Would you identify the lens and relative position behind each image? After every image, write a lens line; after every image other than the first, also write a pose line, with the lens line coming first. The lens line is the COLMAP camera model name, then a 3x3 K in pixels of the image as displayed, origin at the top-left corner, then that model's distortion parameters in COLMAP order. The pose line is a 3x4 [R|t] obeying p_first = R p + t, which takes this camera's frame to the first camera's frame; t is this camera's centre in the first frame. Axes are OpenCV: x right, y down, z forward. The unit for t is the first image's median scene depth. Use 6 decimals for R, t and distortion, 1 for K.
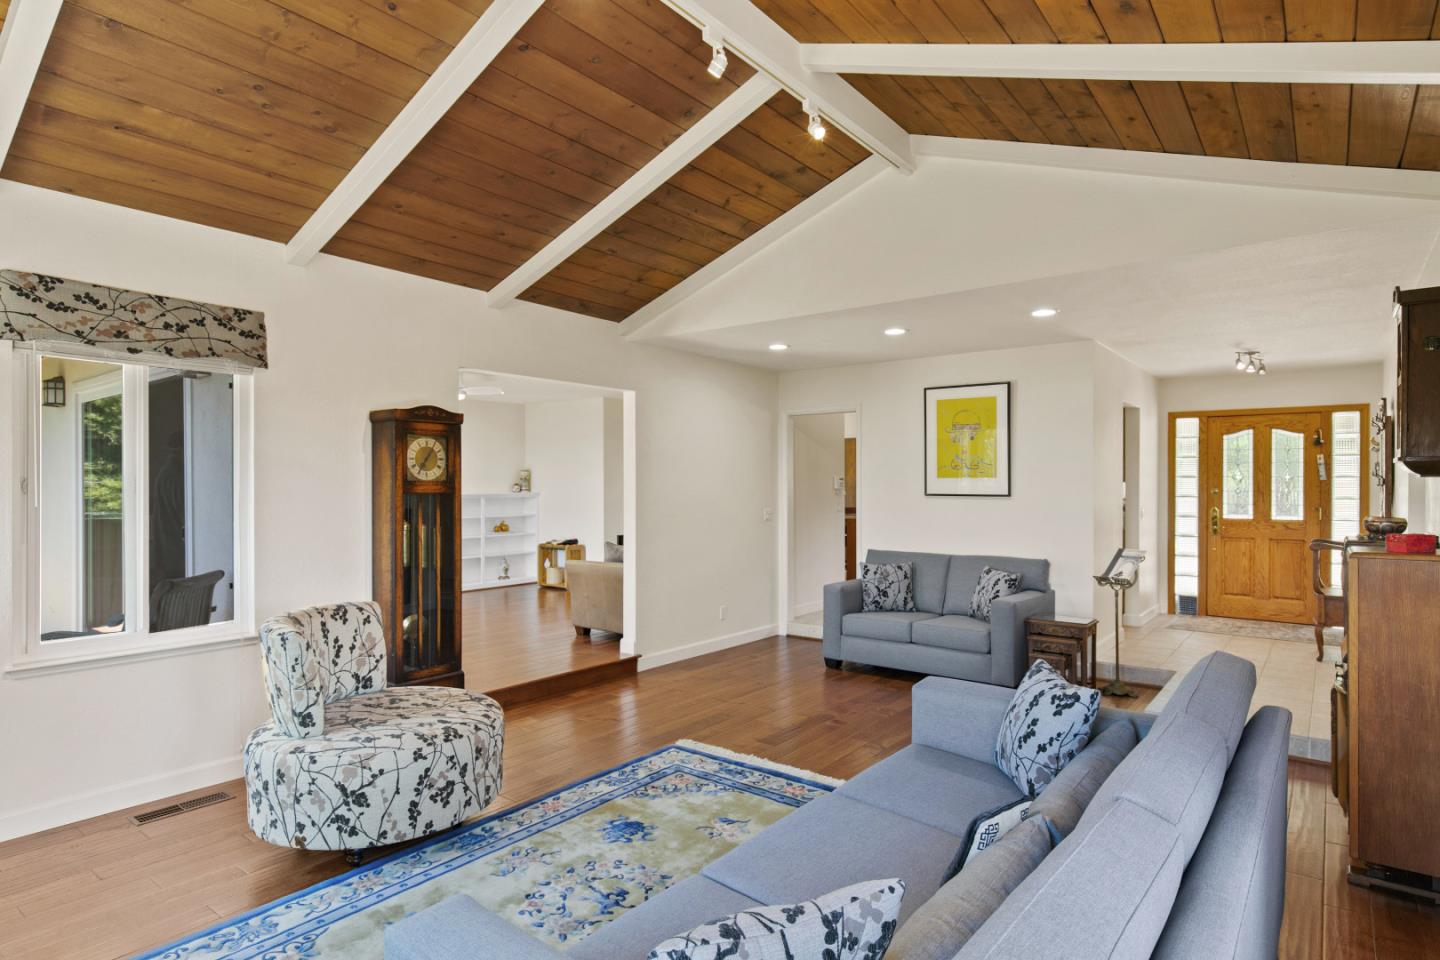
lens RADIAL K [[785.0, 0, 724.9], [0, 785.0, 487.5], [0, 0, 1]] dist [0.007888, -0.000496]
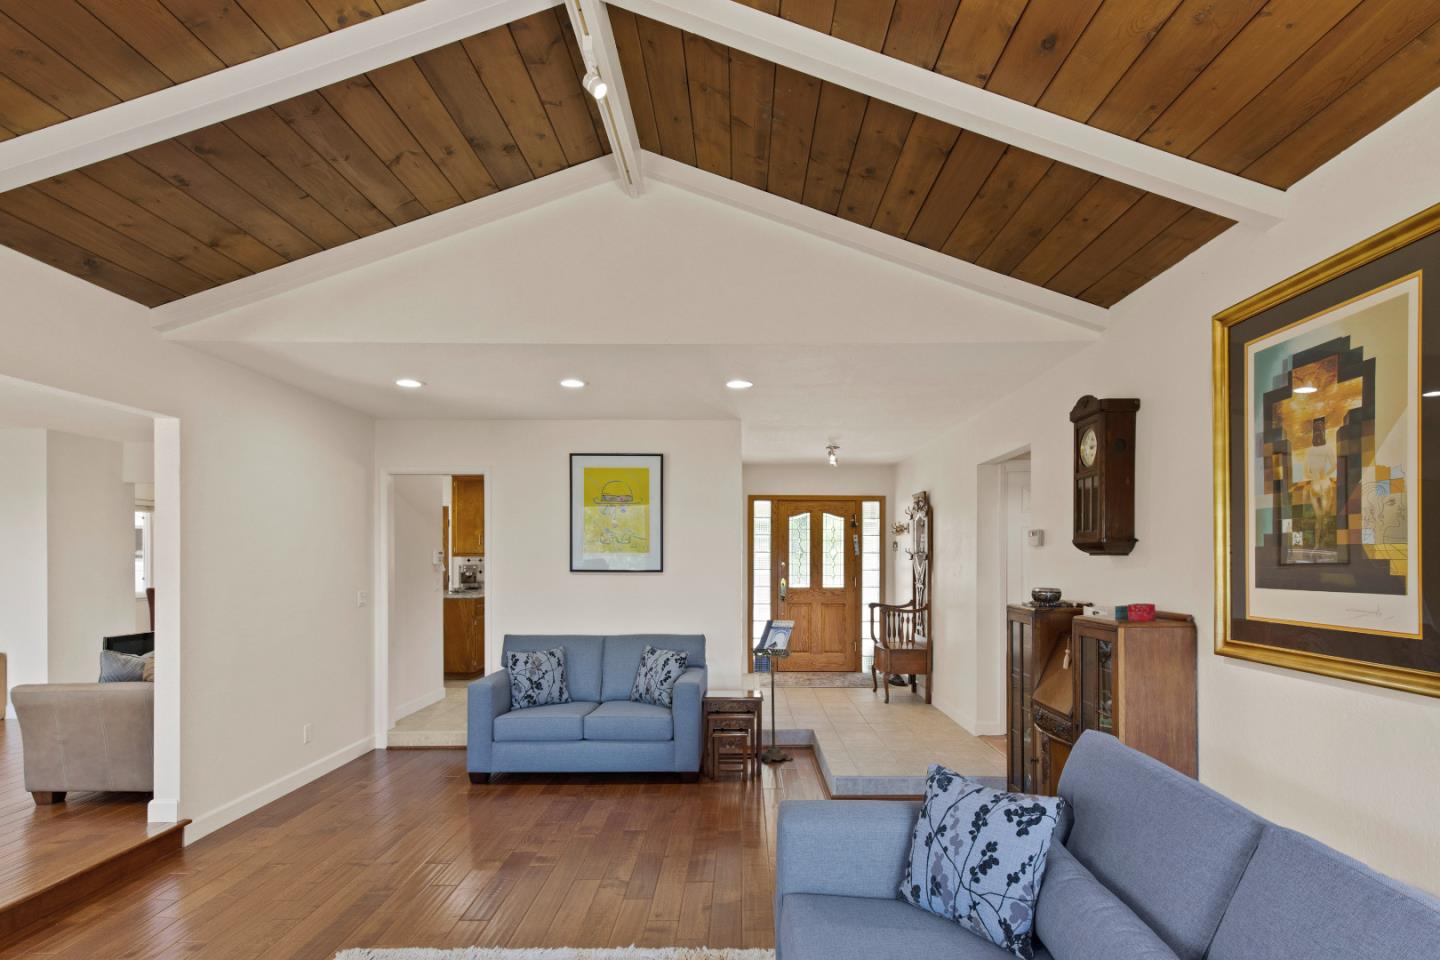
lens RADIAL K [[738.3, 0, 748.0], [0, 738.3, 556.8], [0, 0, 1]] dist [0.002457, -0.000719]
pose [[0.784864, 0.000027, 0.619668, -0.125098], [0.002481, 0.999992, -0.003186, -0.004192], [-0.619663, 0.004038, 0.784858, 0.224989]]
